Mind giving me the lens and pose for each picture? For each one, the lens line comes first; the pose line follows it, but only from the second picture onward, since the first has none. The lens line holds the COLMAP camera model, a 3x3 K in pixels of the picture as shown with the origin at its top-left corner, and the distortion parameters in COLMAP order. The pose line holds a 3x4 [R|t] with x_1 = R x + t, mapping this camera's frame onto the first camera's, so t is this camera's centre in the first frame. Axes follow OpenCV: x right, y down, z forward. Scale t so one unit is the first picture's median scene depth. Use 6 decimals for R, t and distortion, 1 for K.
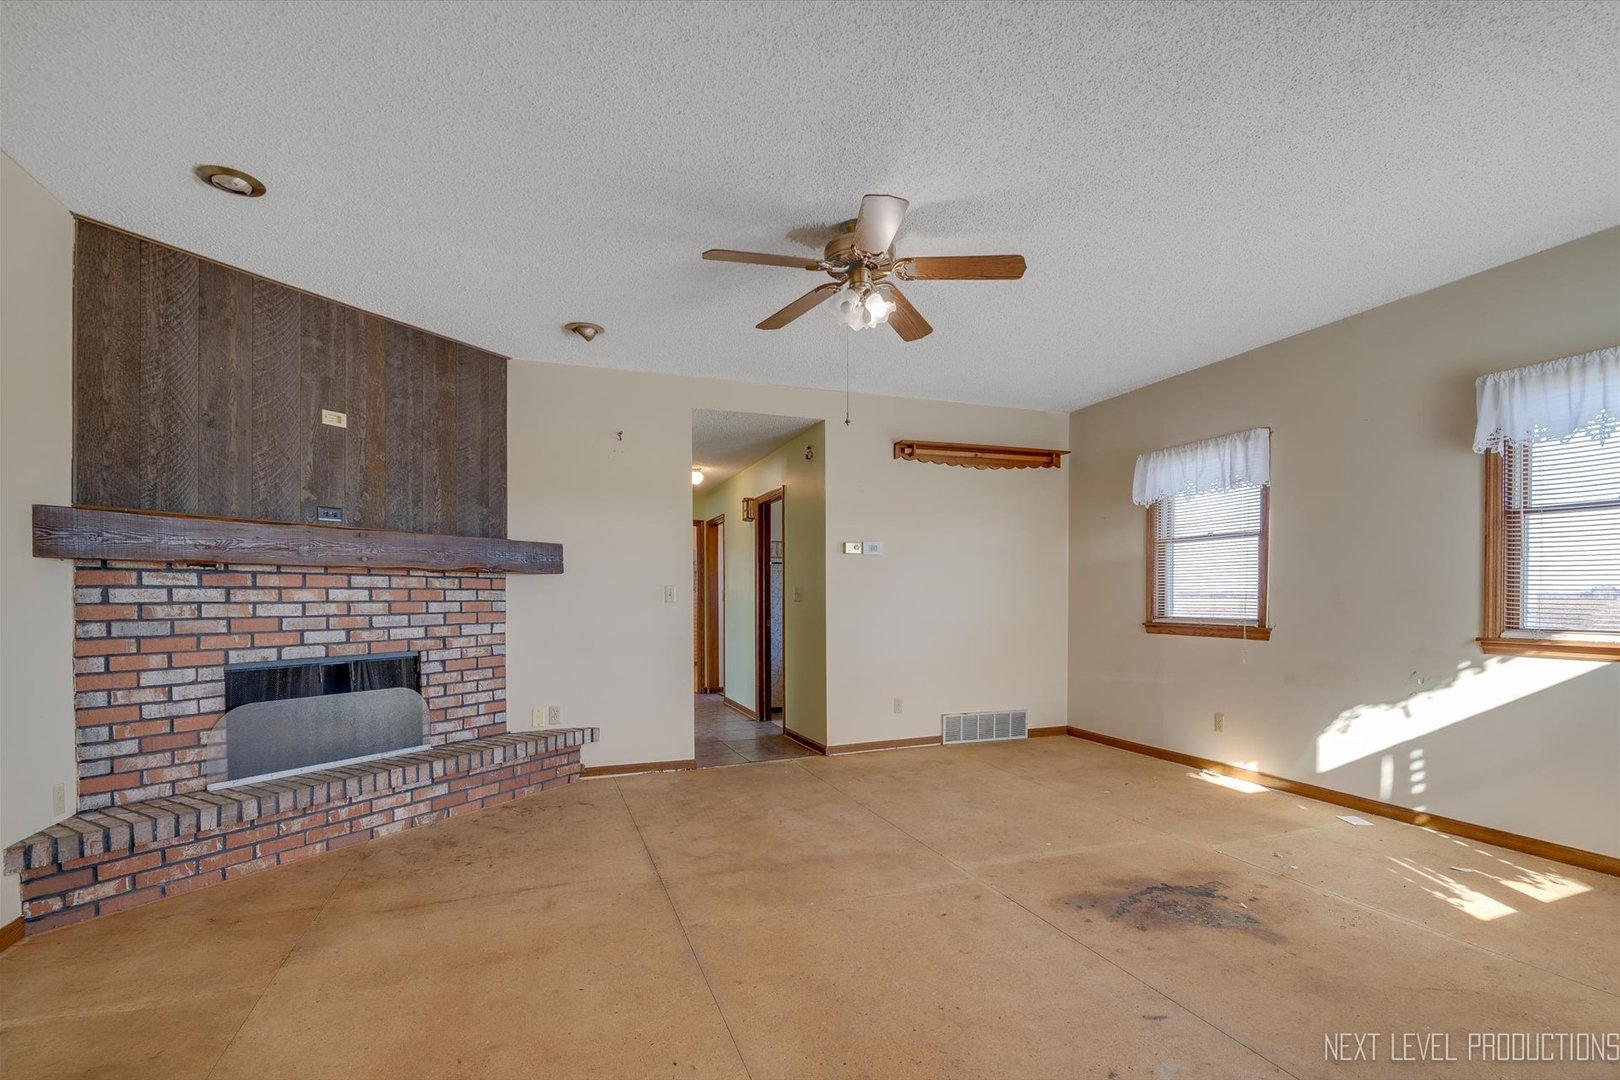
lens RADIAL K [[721.0, 0, 826.5], [0, 721.0, 601.3], [0, 0, 1]] dist [-0.026744, -0.000776]
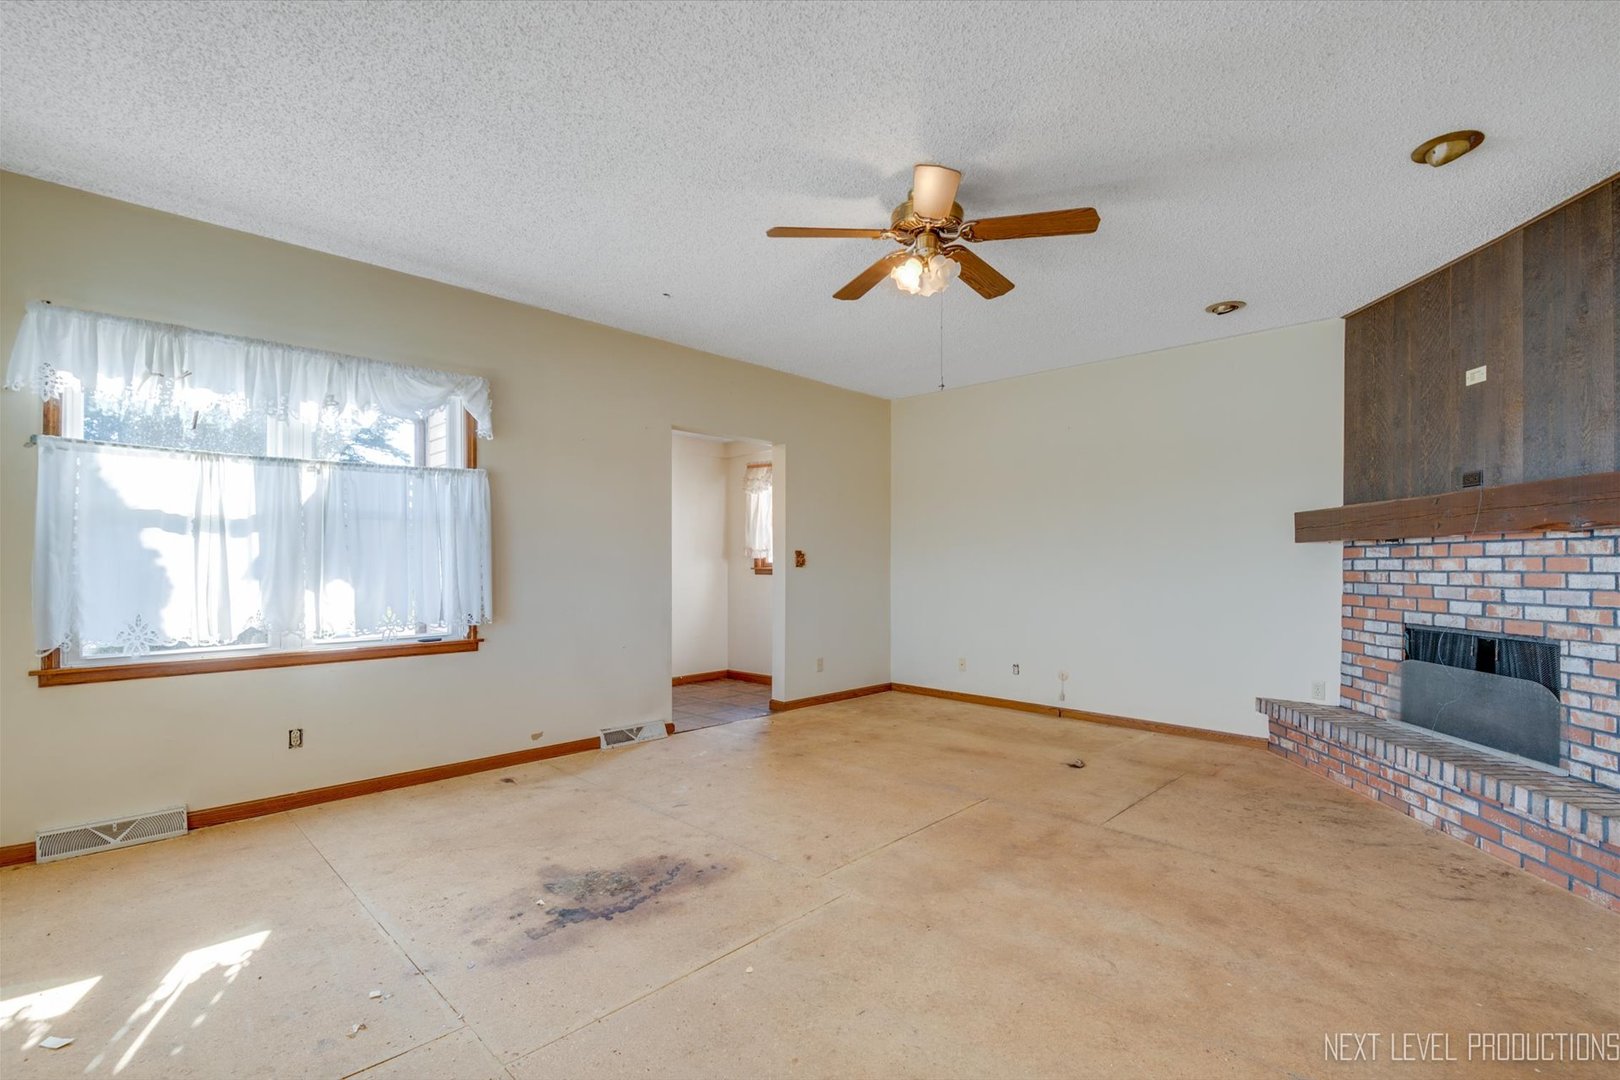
lens RADIAL K [[721.0, 0, 807.6], [0, 721.0, 552.2], [0, 0, 1]] dist [-0.026744, -0.000776]
pose [[-0.915755, -0.007834, -0.401661, 0.492149], [-0.003933, 0.999937, -0.010538, -0.011746], [0.401718, -0.008070, -0.915728, 1.520634]]
